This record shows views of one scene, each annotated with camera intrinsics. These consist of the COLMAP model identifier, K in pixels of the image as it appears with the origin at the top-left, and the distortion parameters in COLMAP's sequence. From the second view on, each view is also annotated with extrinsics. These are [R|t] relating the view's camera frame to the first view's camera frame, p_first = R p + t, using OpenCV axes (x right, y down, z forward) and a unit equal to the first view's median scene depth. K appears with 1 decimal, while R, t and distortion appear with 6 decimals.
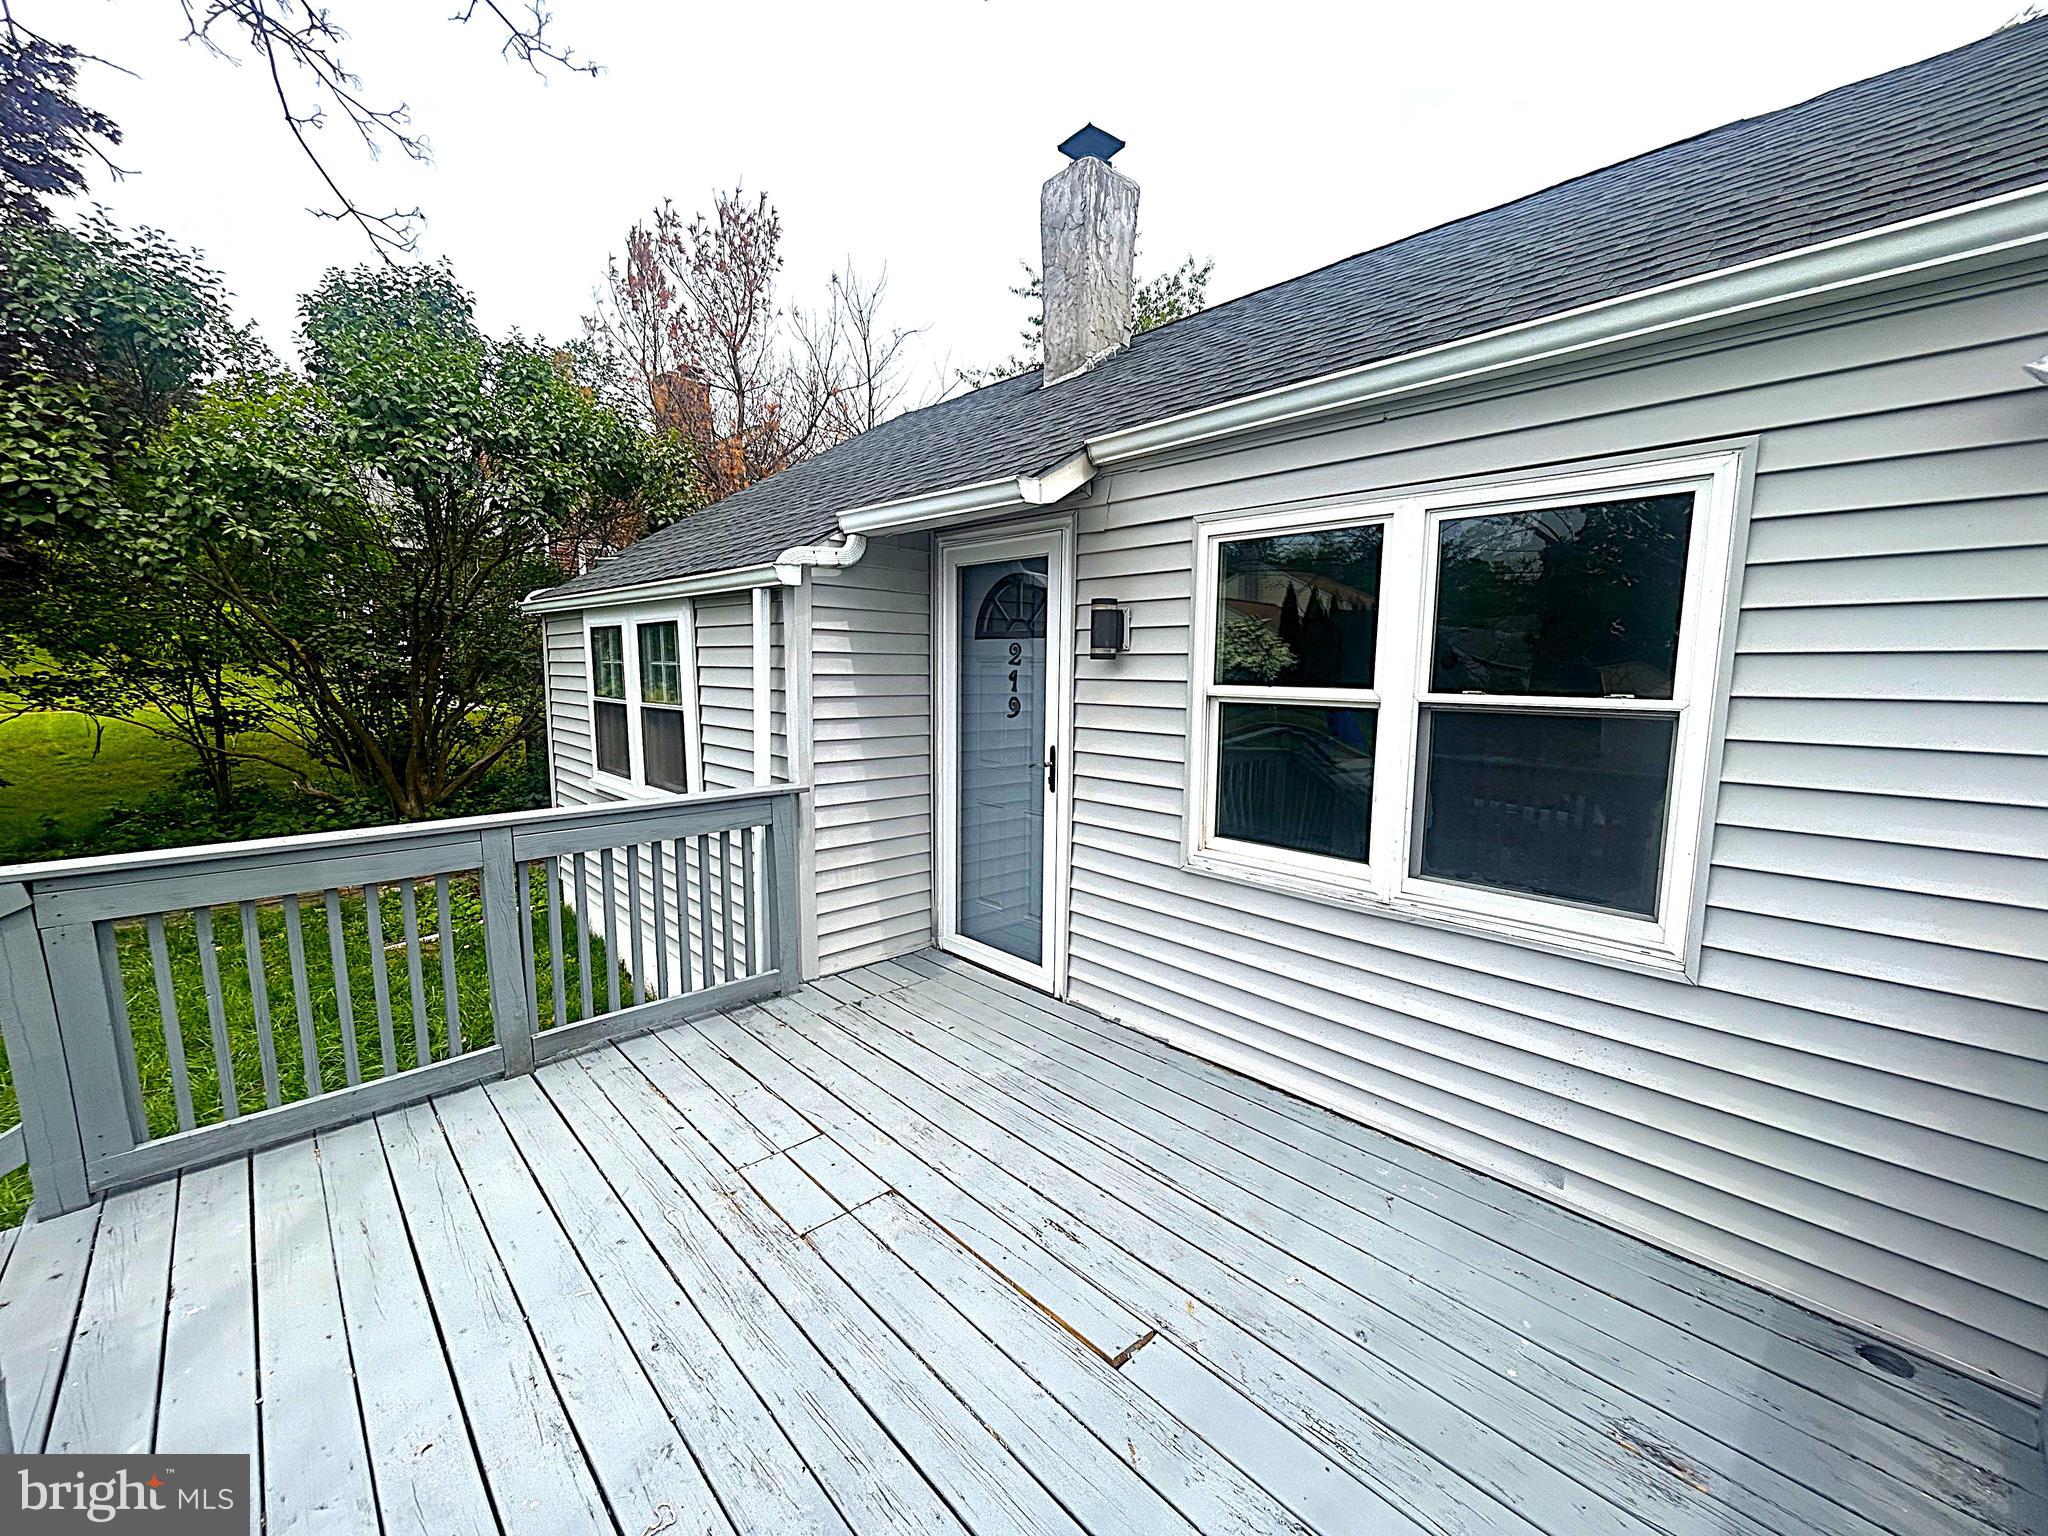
lens RADIAL K [[826.7, 0, 1027.2], [0, 826.7, 764.2], [0, 0, 1]] dist [0.000155, 0.000239]
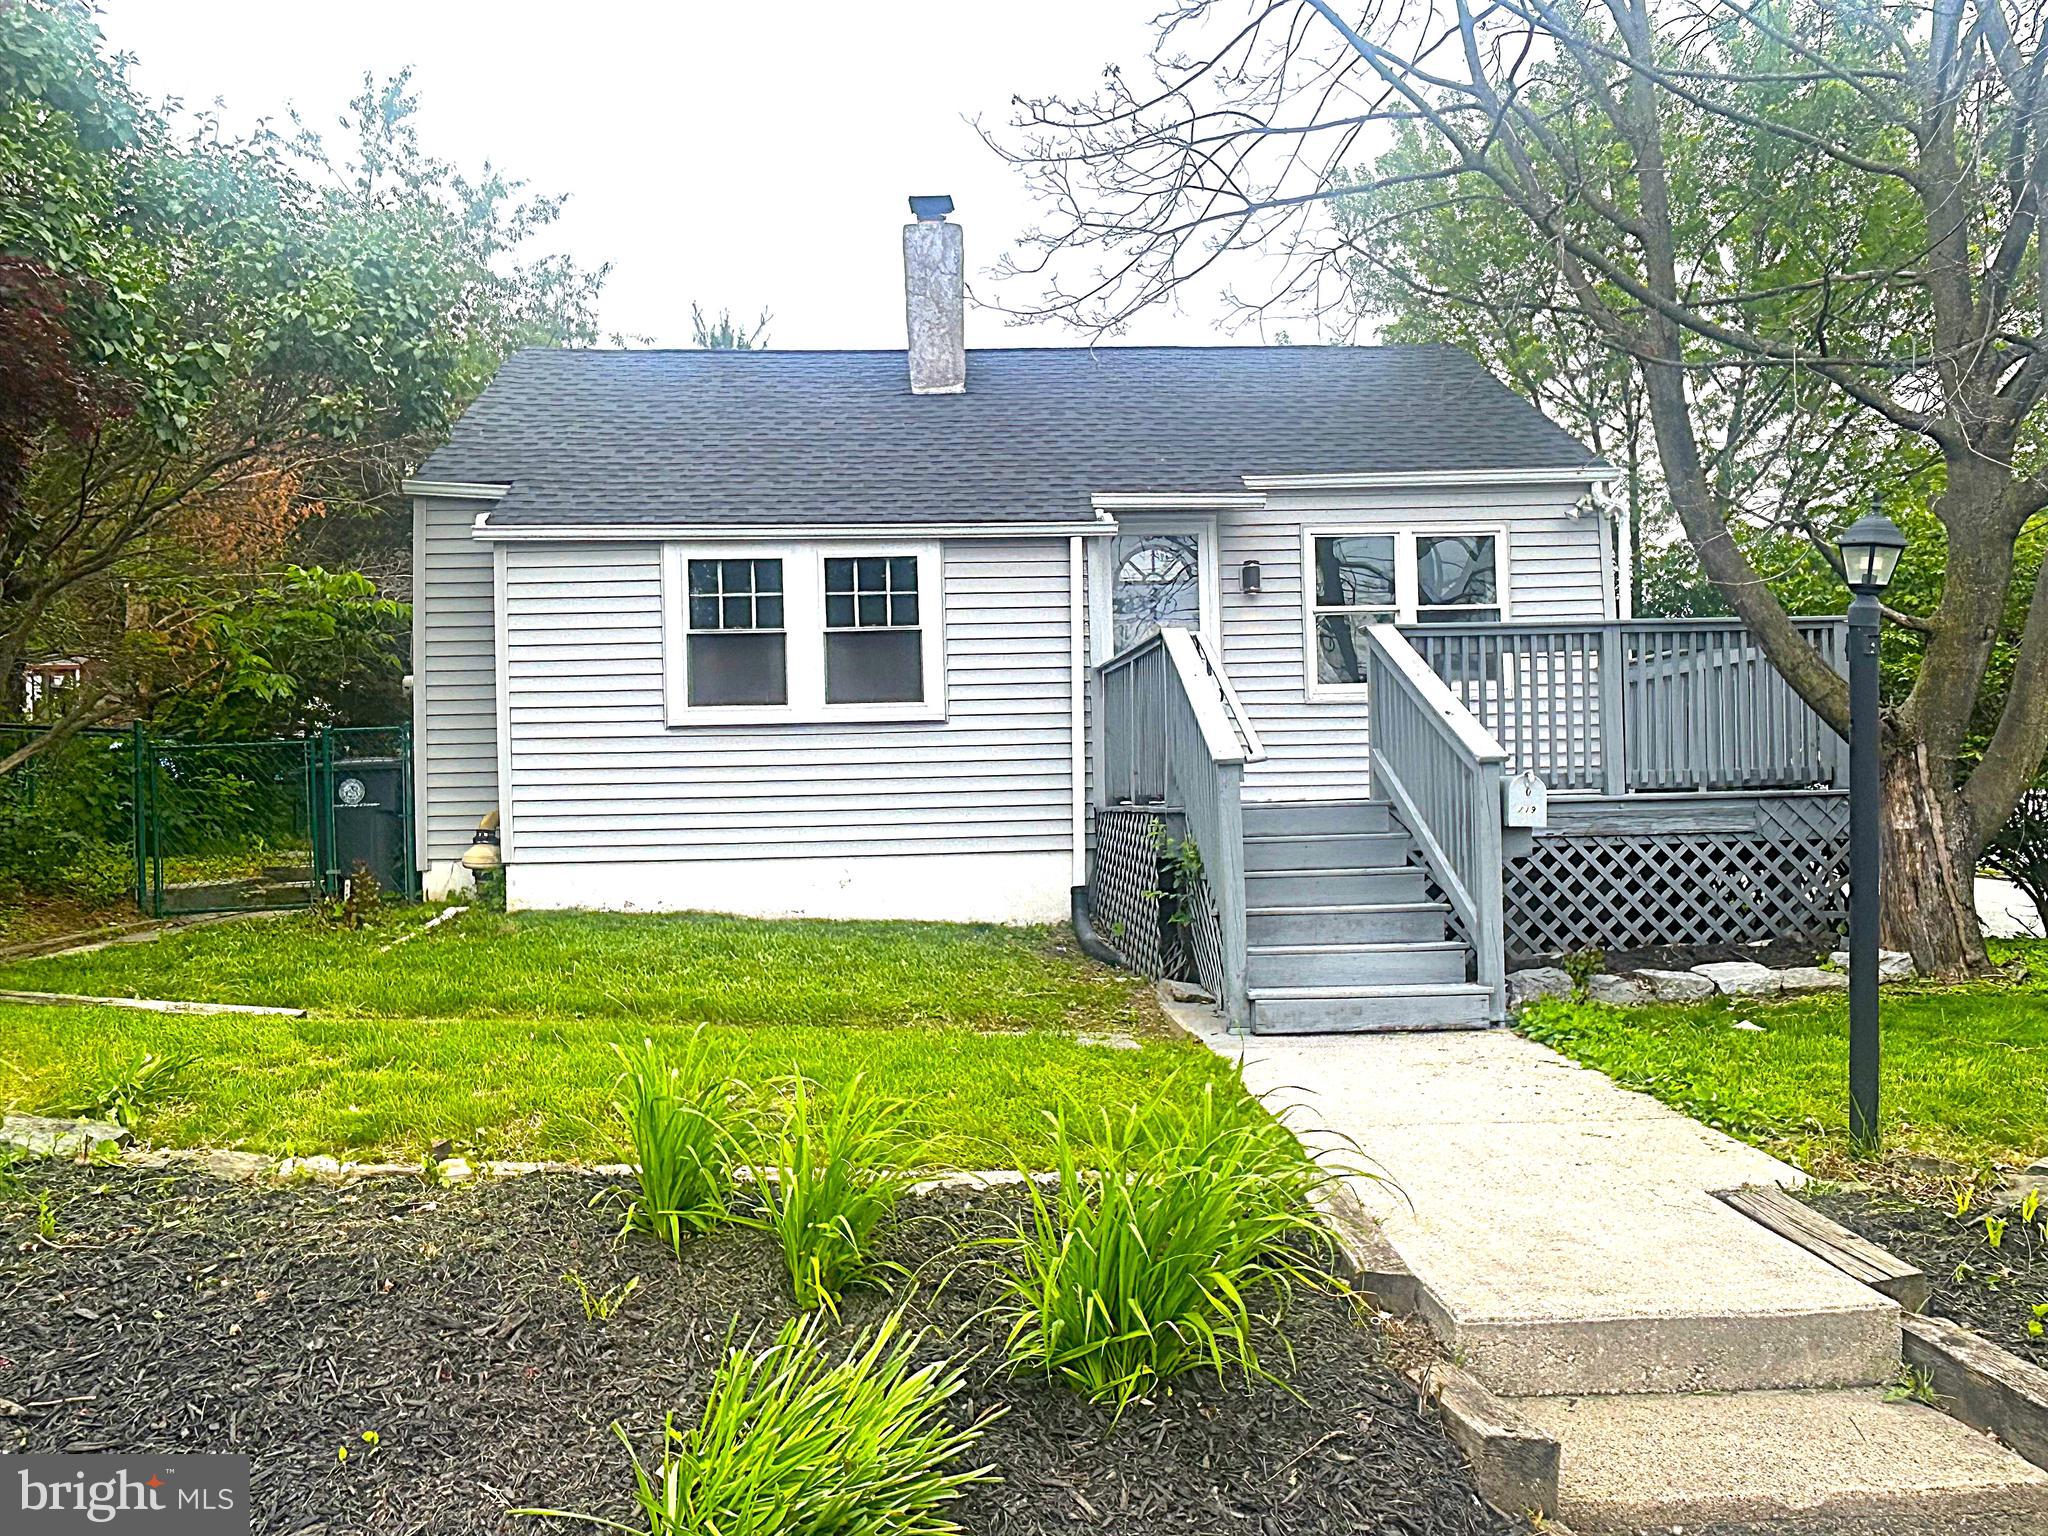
lens RADIAL K [[1516.6, 0, 1039.6], [0, 1516.6, 781.5], [0, 0, 1]] dist [-0.000807, 0.001542]
pose [[0.650373, -0.019191, 0.759372, -2.552466], [0.123387, 0.989074, -0.080680, 0.456758], [-0.749527, 0.146168, 0.645635, -0.688371]]
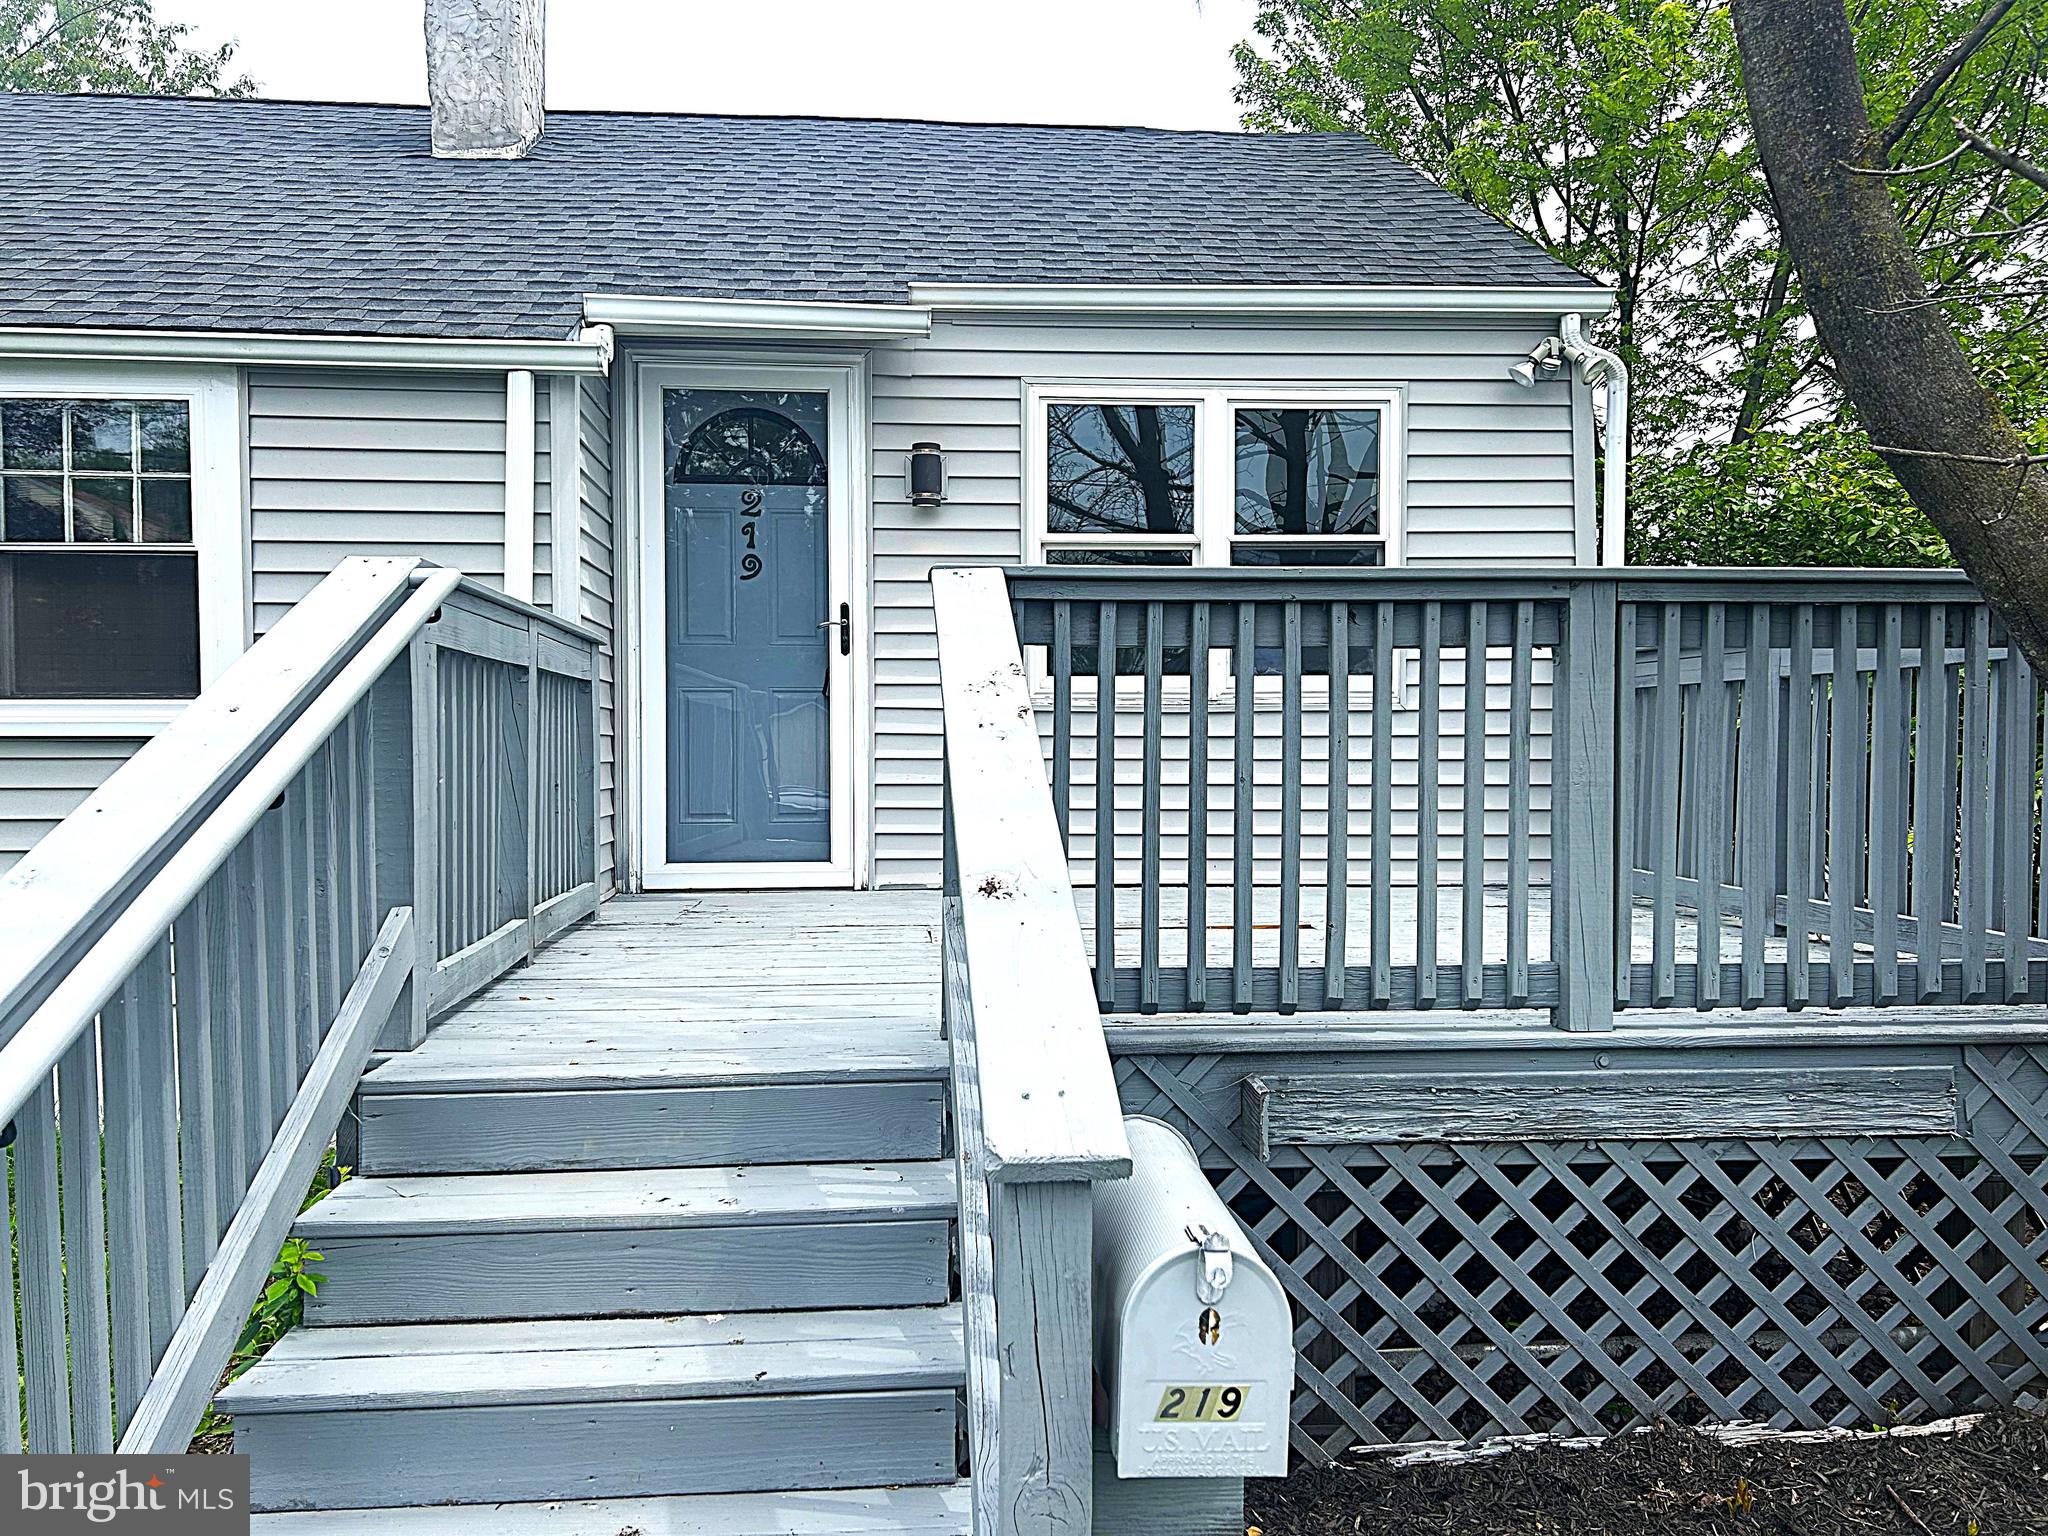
lens RADIAL K [[1540.0, 0, 1027.7], [0, 1540.0, 770.0], [0, 0, 1]] dist [0.018175, 0.003866]
pose [[0.636548, -0.026291, 0.770789, -1.152216], [0.100825, 0.993678, -0.049372, 0.265693], [-0.764618, 0.109142, 0.635175, -0.199788]]
